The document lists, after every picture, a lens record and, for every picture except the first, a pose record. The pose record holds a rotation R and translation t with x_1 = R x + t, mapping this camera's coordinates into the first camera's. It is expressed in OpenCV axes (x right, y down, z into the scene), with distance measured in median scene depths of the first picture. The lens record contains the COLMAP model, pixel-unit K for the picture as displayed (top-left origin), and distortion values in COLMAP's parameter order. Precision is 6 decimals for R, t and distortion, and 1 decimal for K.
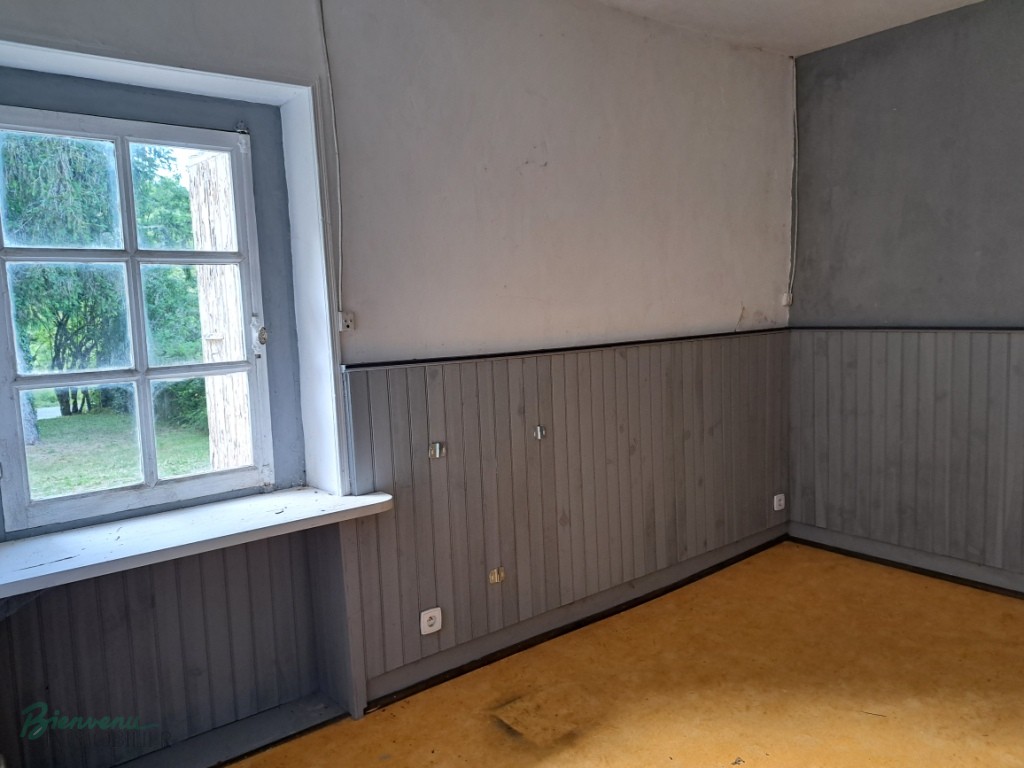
lens RADIAL K [[740.4, 0, 512.0], [0, 740.4, 384.0], [0, 0, 1]] dist [0.229261, -0.268315]
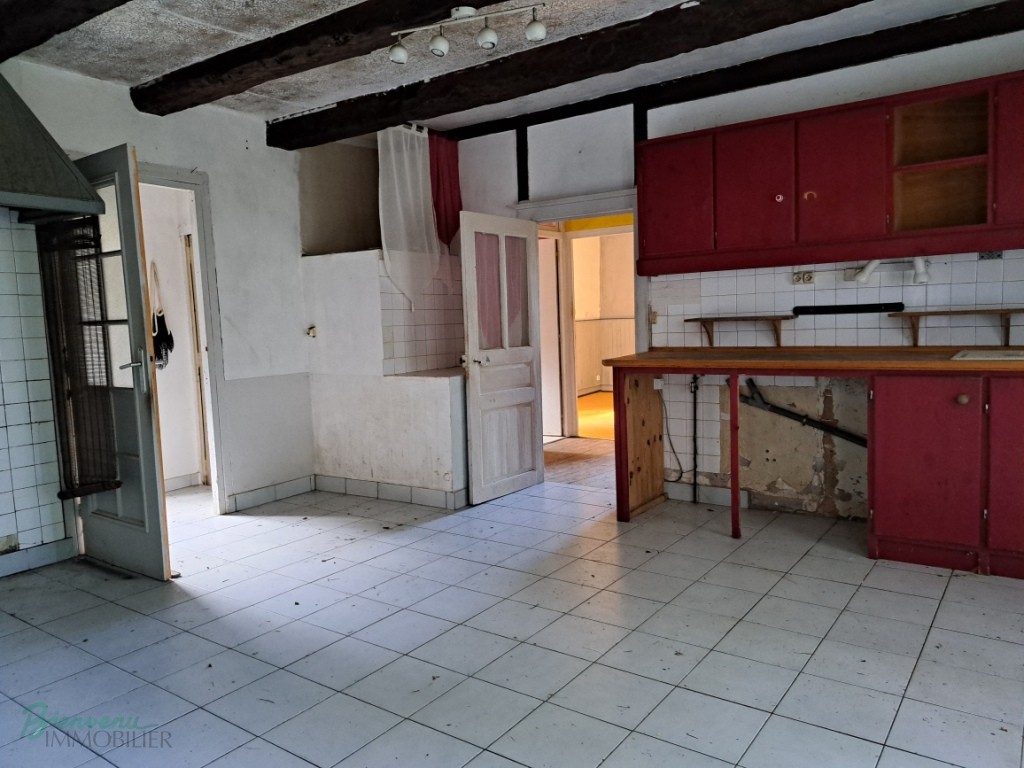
lens RADIAL K [[740.4, 0, 512.0], [0, 740.4, 384.0], [0, 0, 1]] dist [0.229261, -0.268315]
pose [[0.968484, -0.018403, 0.248394, -0.695318], [0.021627, 0.999713, -0.010258, 0.200766], [-0.248134, 0.015307, 0.968605, -1.722892]]
